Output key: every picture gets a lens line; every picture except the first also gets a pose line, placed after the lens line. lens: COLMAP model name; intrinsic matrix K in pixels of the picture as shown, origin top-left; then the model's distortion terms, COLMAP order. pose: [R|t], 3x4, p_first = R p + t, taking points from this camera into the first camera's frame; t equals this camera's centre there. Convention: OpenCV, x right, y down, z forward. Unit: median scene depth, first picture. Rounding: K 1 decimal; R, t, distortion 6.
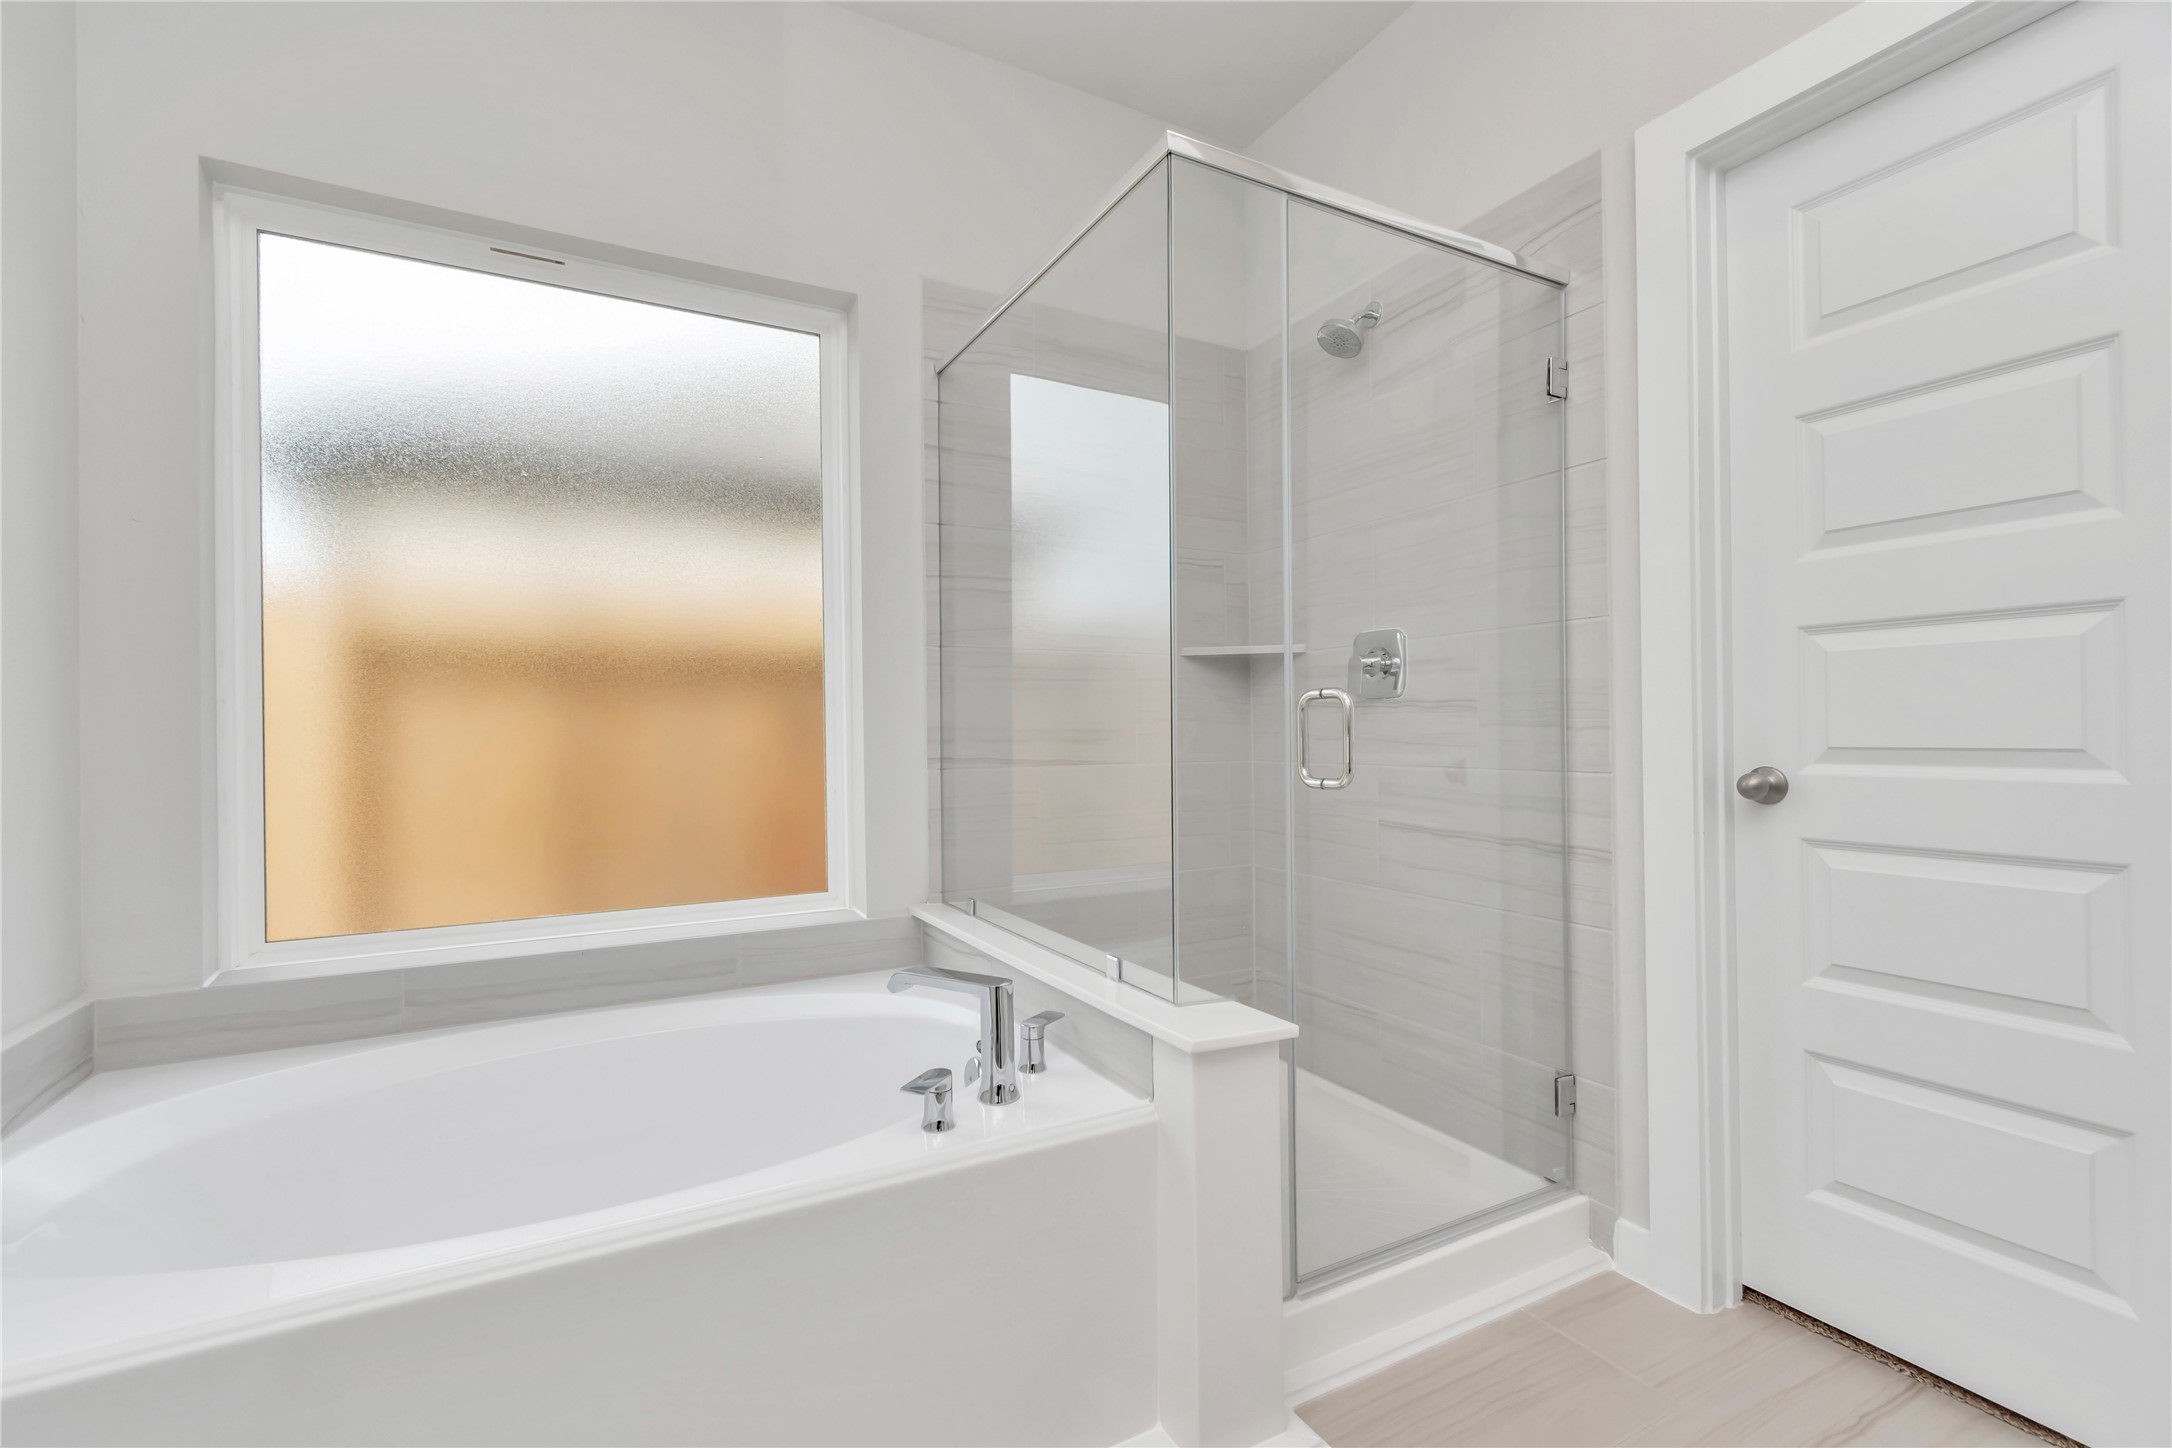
lens RADIAL K [[940.0, 0, 1059.8], [0, 940.0, 725.0], [0, 0, 1]] dist [0.003717, 0.000187]
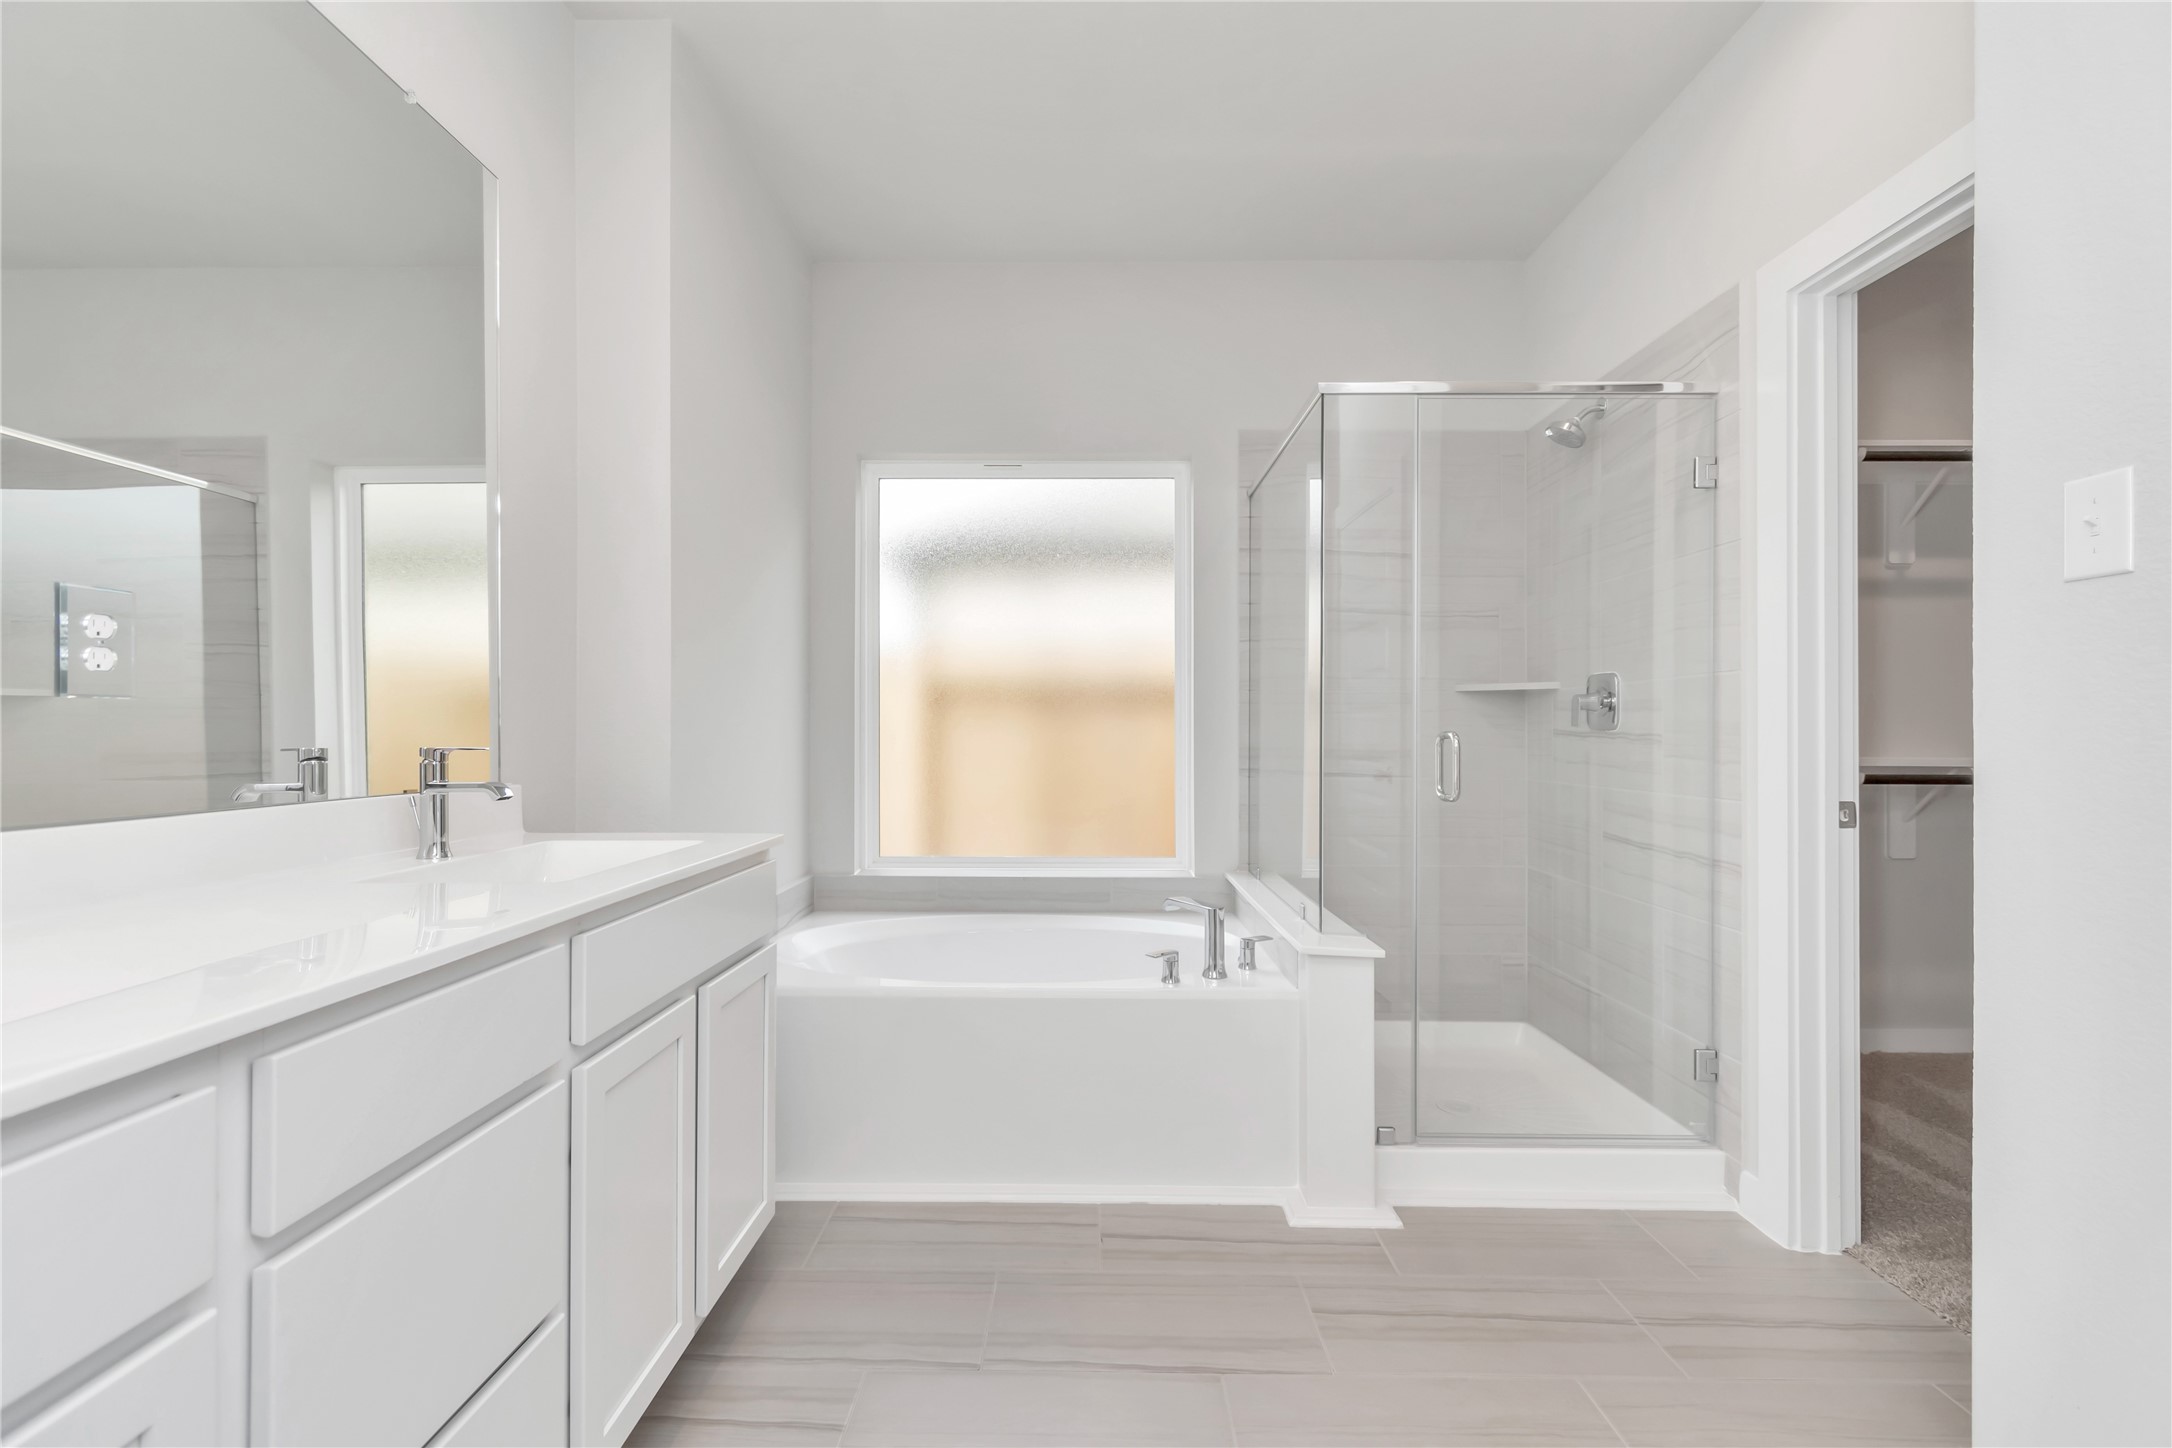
lens RADIAL K [[940.0, 0, 1059.8], [0, 940.0, 725.0], [0, 0, 1]] dist [0.003717, 0.000187]
pose [[0.868346, 0.007250, -0.495906, 0.346168], [-0.006907, 0.999973, 0.002524, -0.034666], [0.495911, 0.001234, 0.868372, -0.390664]]
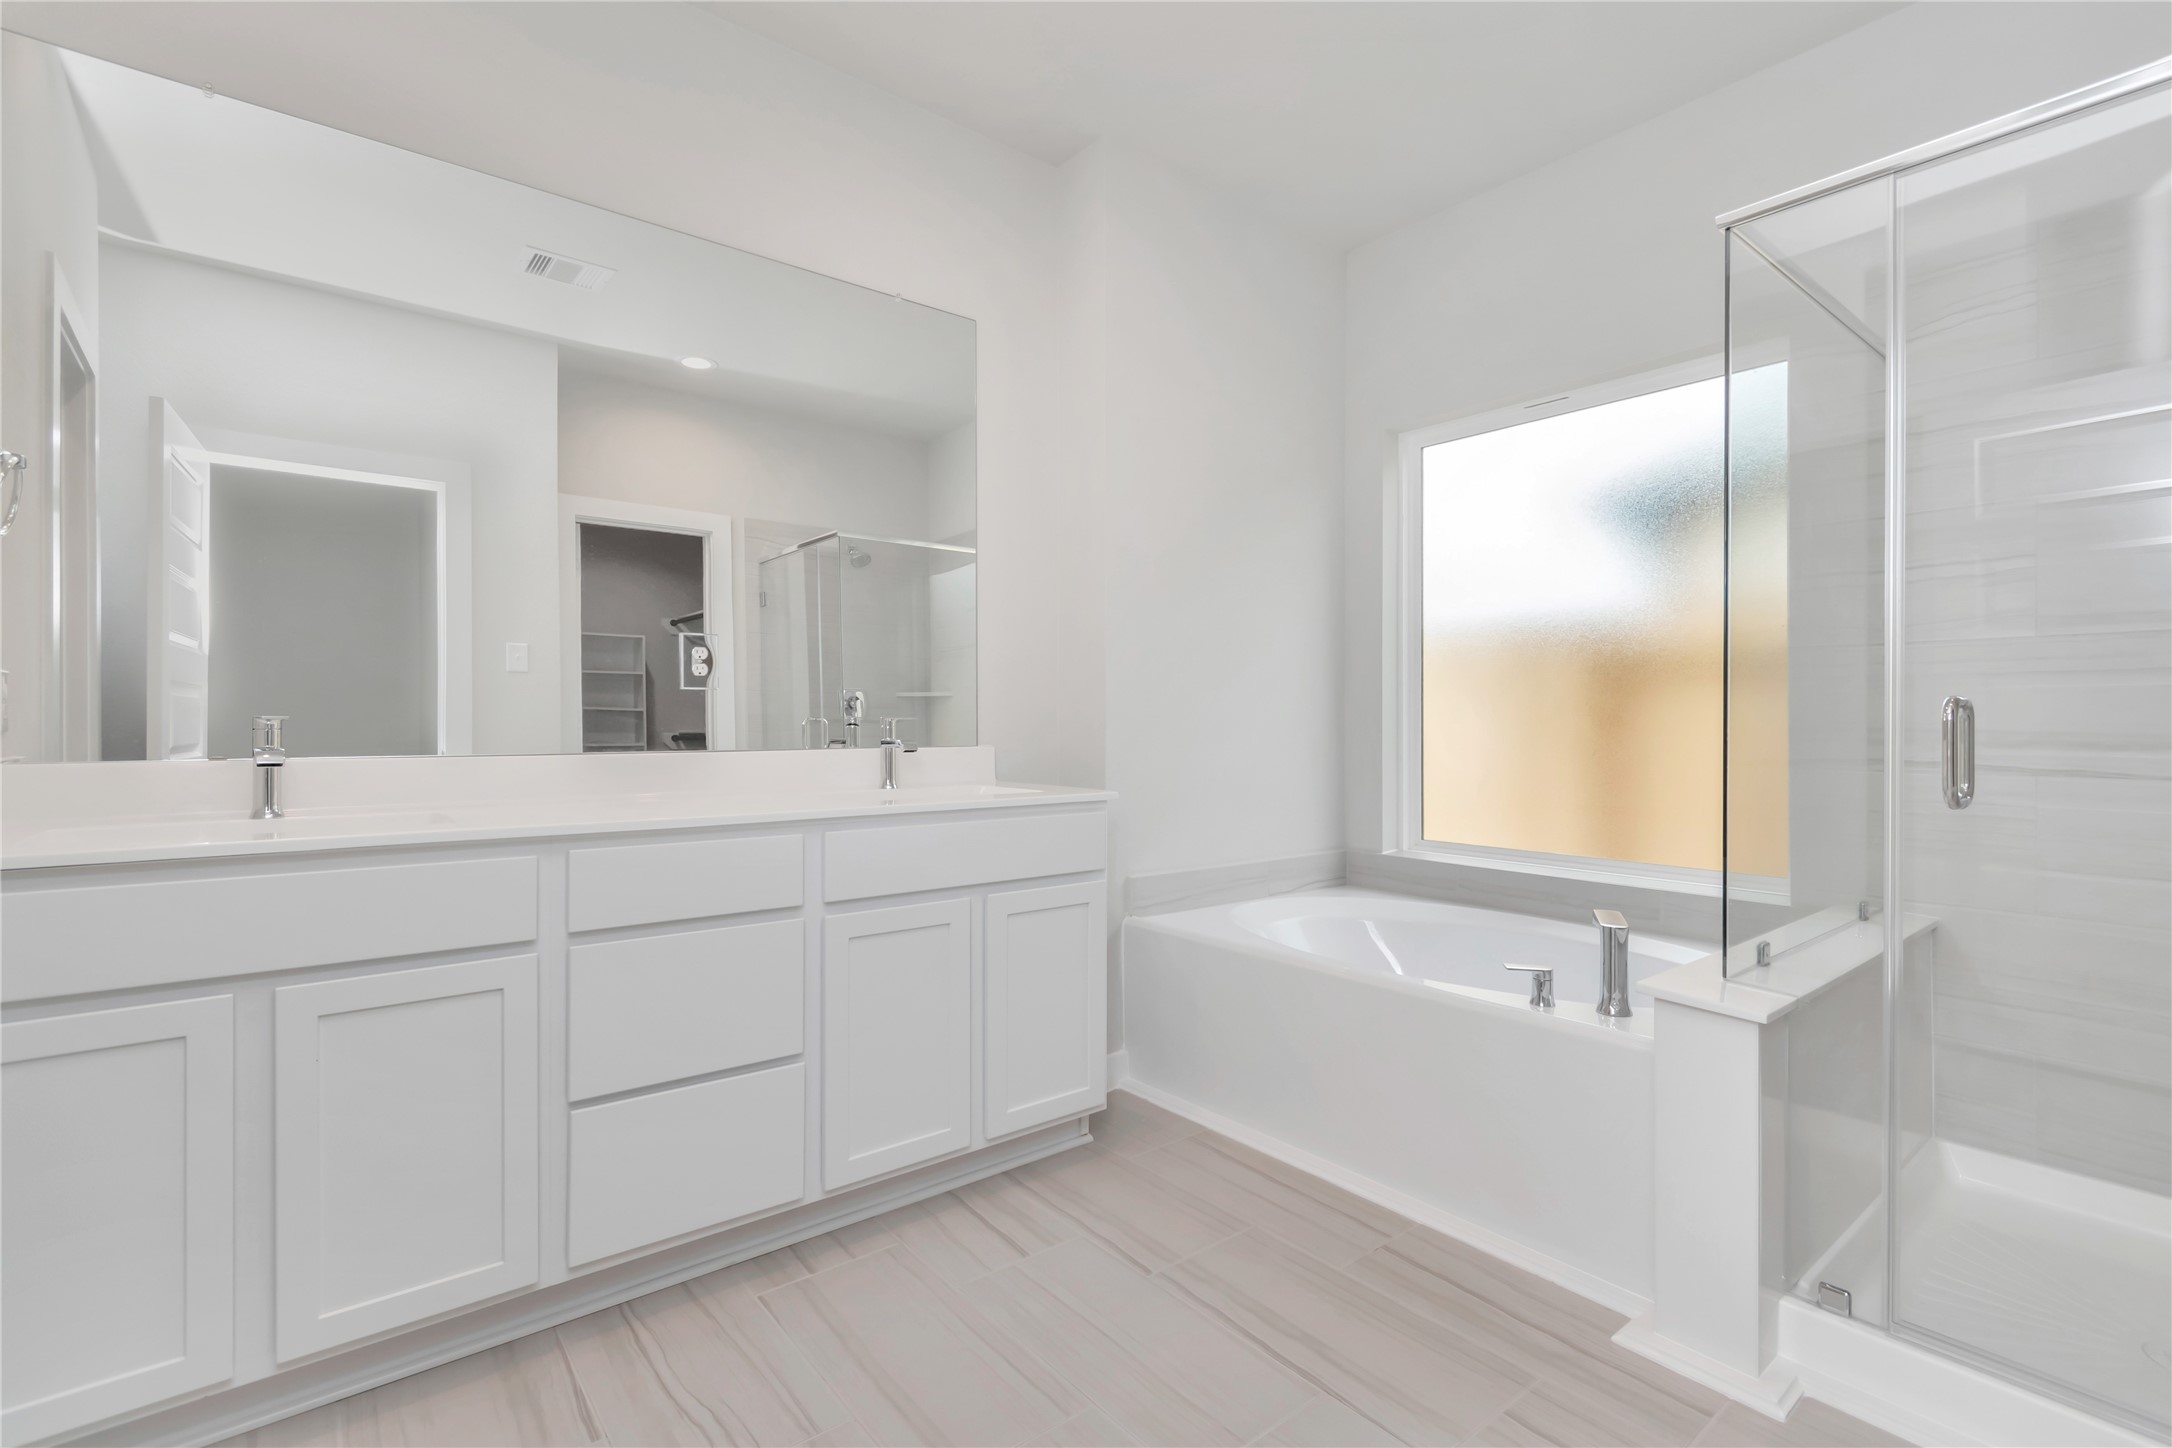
lens RADIAL K [[976.6, 0, 1088.0], [0, 976.6, 714.0], [0, 0, 1]] dist [0.000870, -0.000072]
pose [[0.185915, 0.009417, -0.982521, 0.759839], [0.003557, 0.999941, 0.010257, -0.026731], [0.982559, -0.005401, 0.185871, 0.017868]]
